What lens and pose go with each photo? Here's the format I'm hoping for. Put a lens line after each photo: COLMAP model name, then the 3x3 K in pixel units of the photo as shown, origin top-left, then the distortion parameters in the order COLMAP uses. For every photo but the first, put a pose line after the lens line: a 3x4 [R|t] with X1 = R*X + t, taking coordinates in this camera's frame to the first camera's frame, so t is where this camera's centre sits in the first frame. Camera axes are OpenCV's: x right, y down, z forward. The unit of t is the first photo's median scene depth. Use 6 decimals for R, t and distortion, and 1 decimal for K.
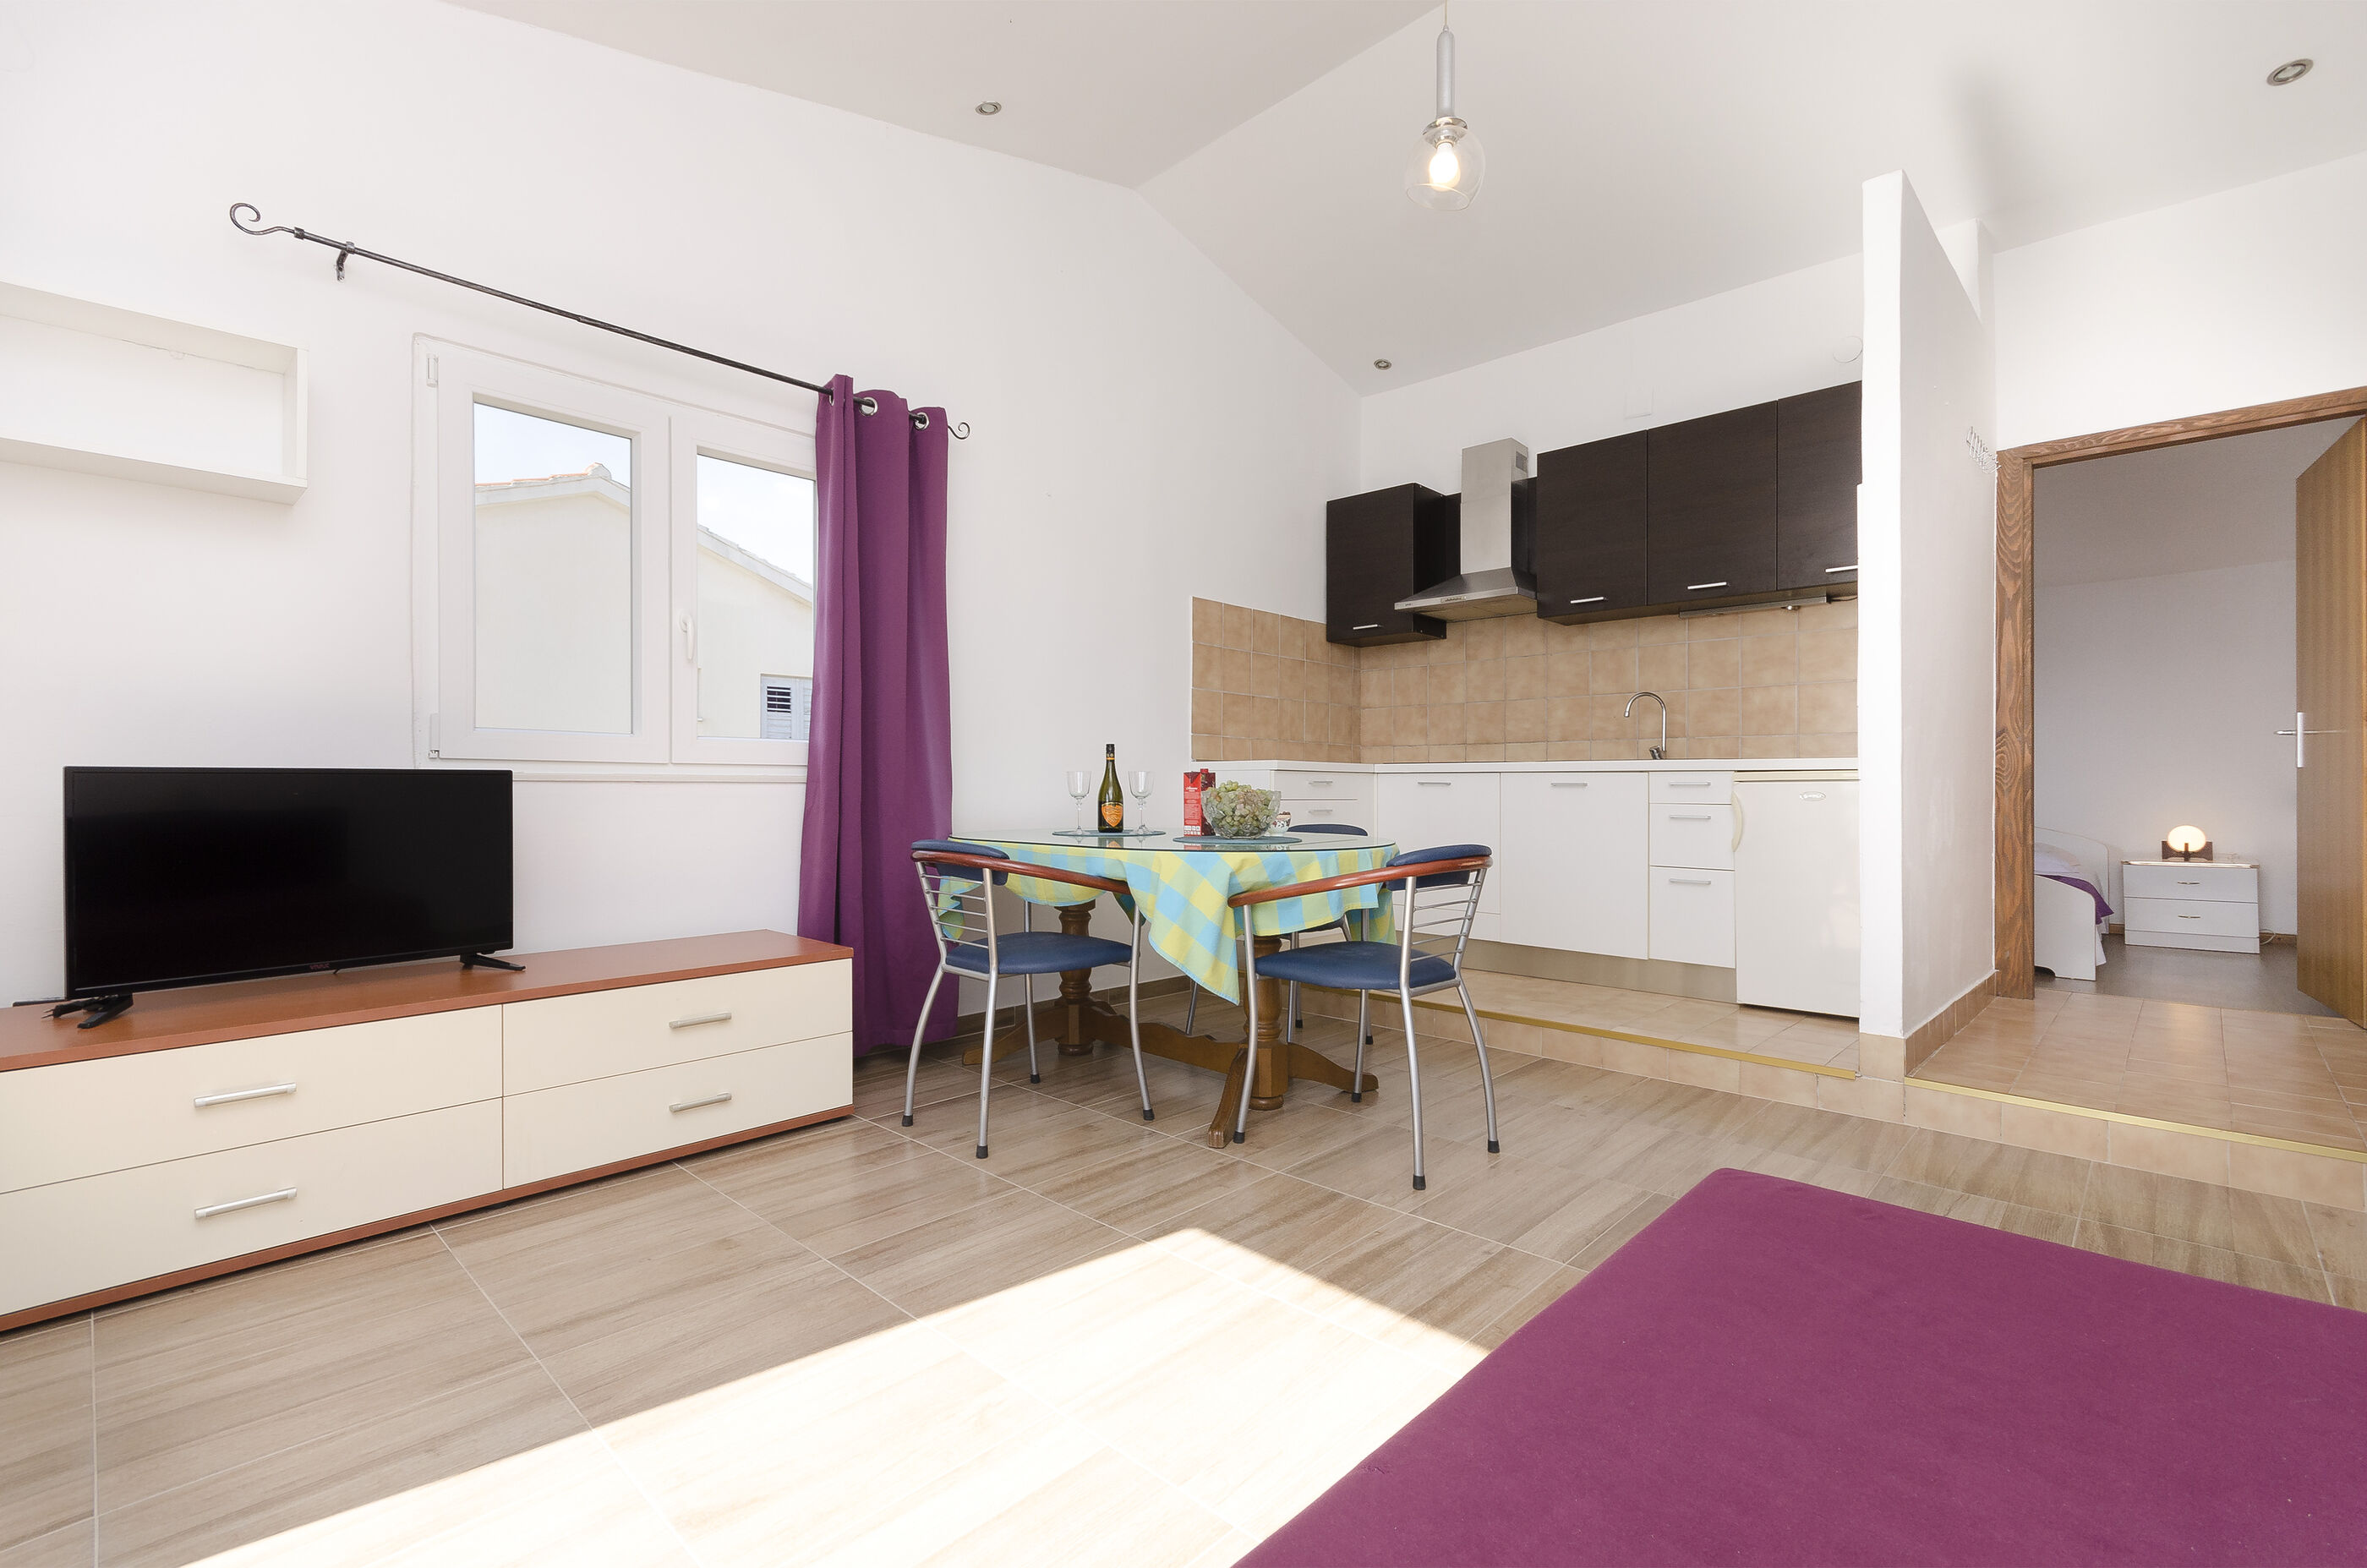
lens RADIAL K [[1052.9, 0, 1183.0], [0, 1052.9, 784.4], [0, 0, 1]] dist [-0.000351, 0.000078]
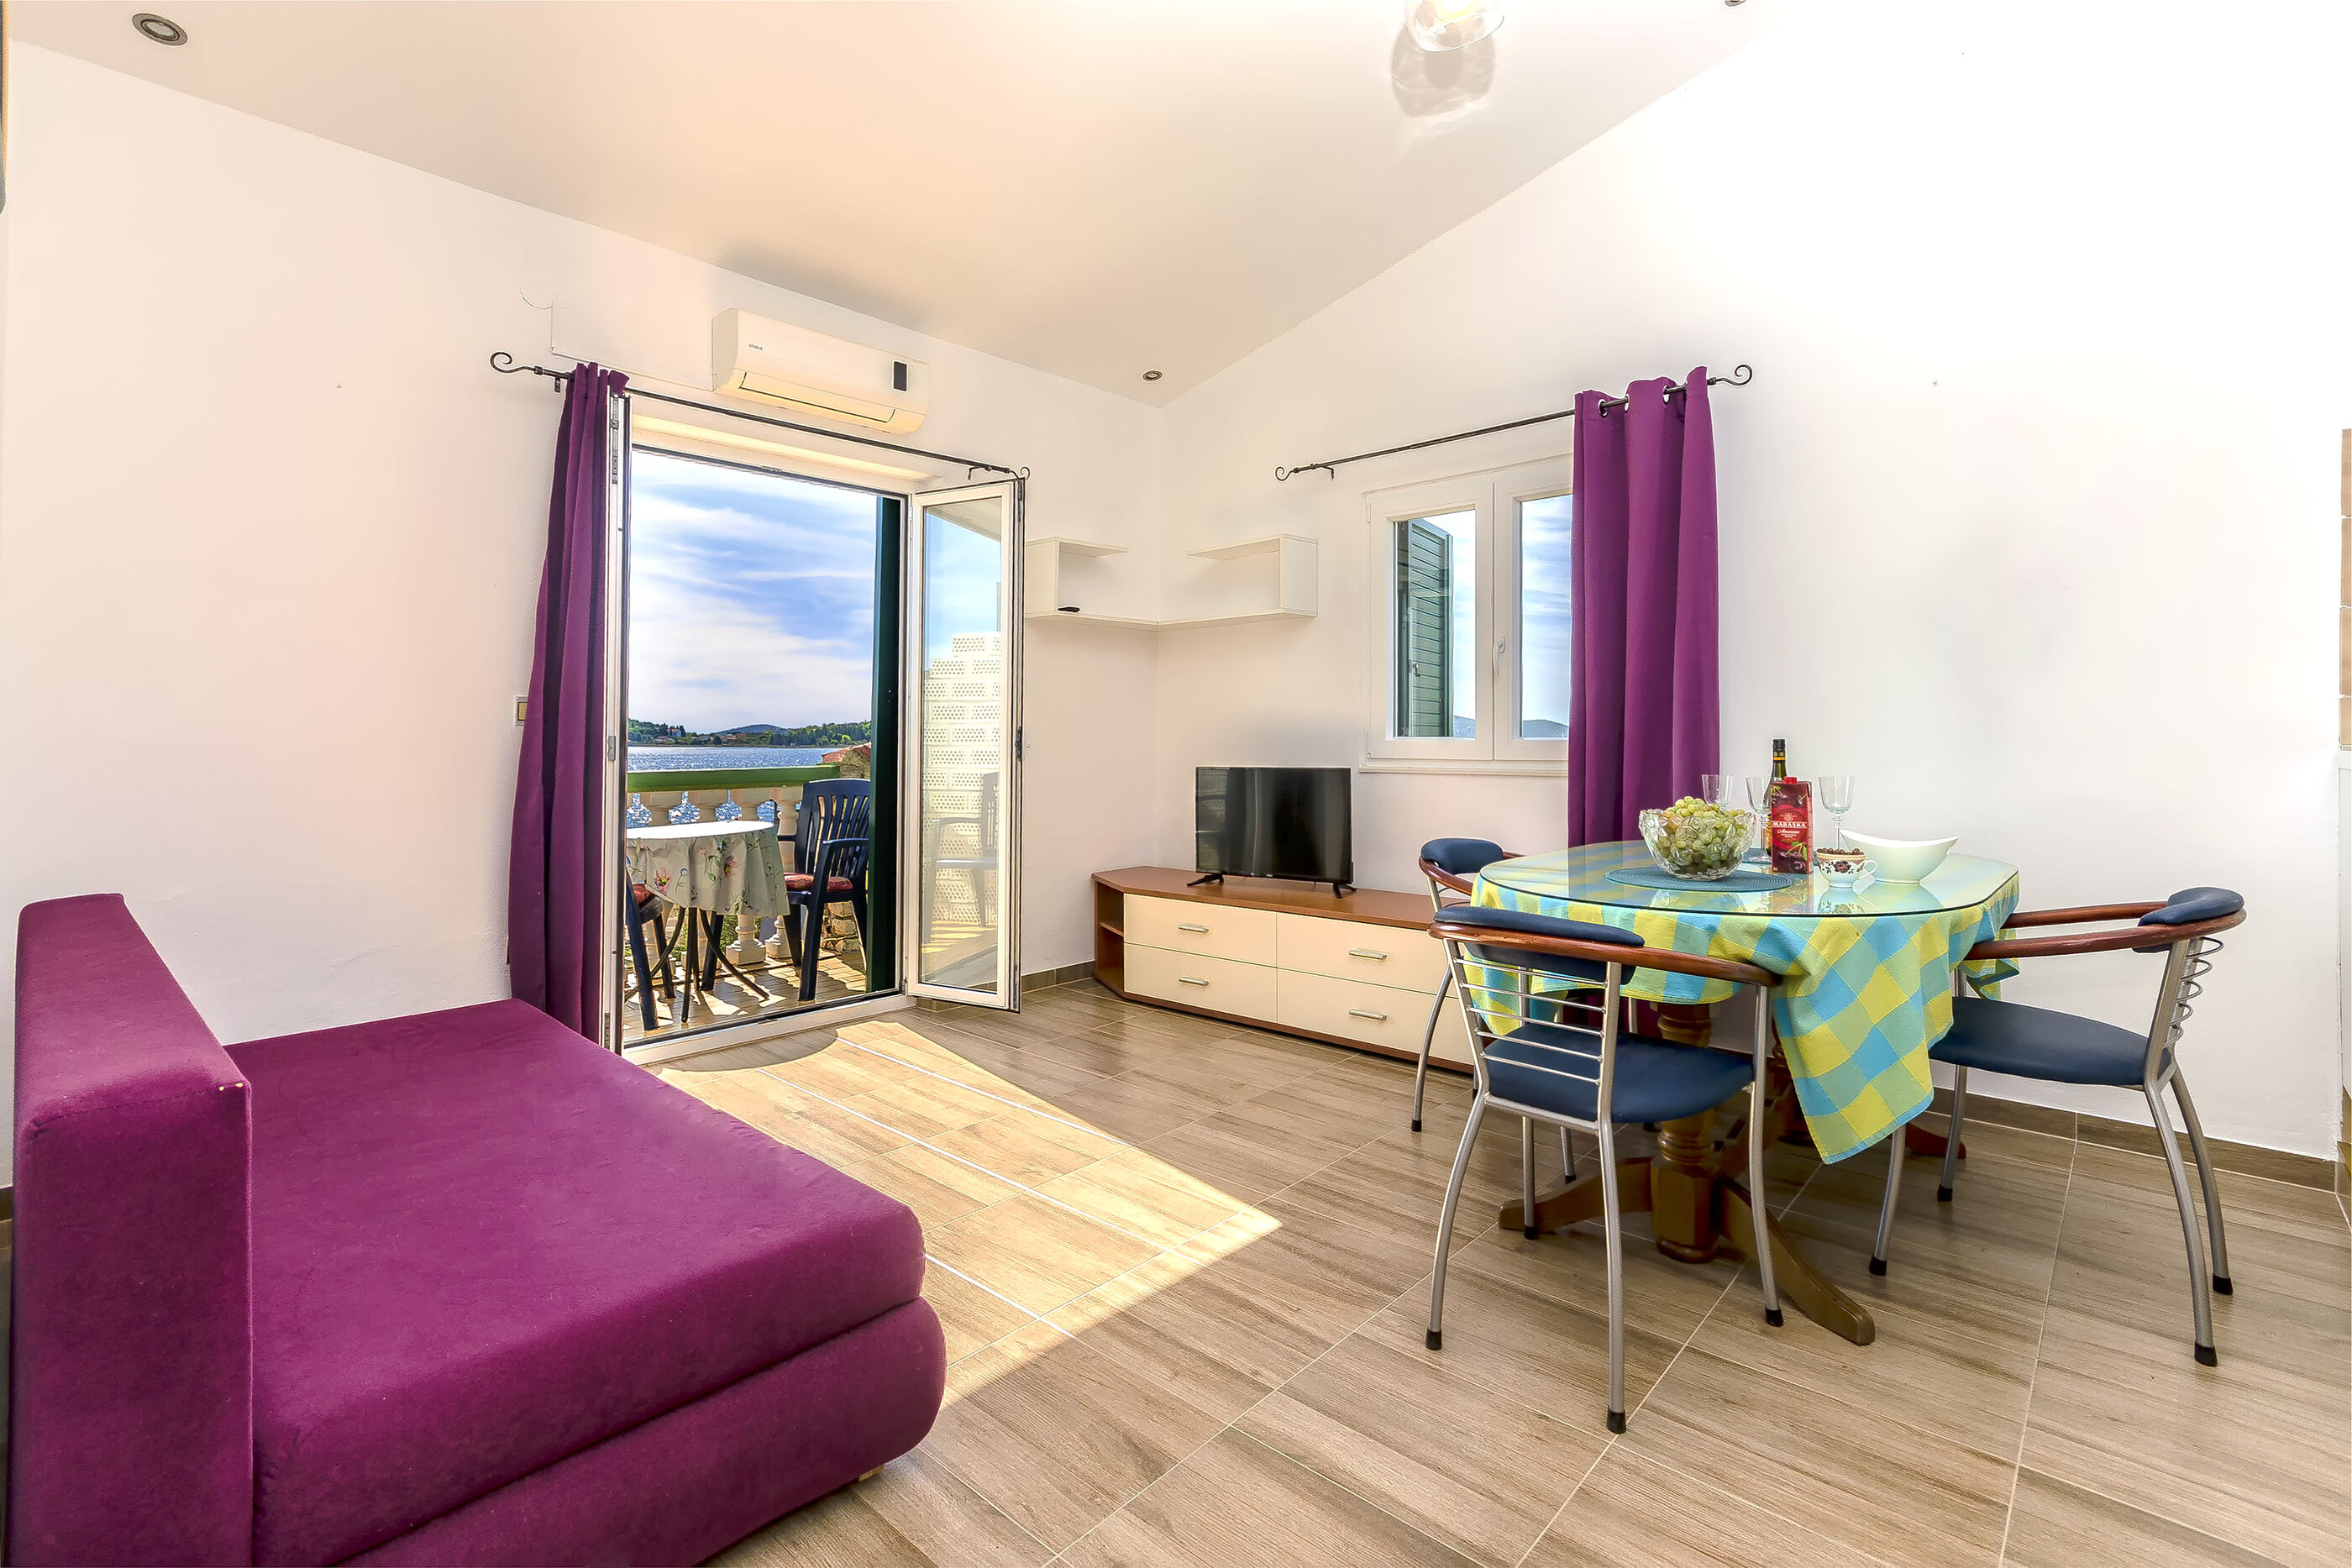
lens RADIAL K [[1046.2, 0, 1162.9], [0, 1046.2, 729.3], [0, 0, 1]] dist [-0.000351, 0.000078]
pose [[0.000156, -0.015488, -0.999880, 0.515197], [0.008803, 0.999841, -0.015486, -0.028408], [0.999961, -0.008799, 0.000292, 0.419254]]
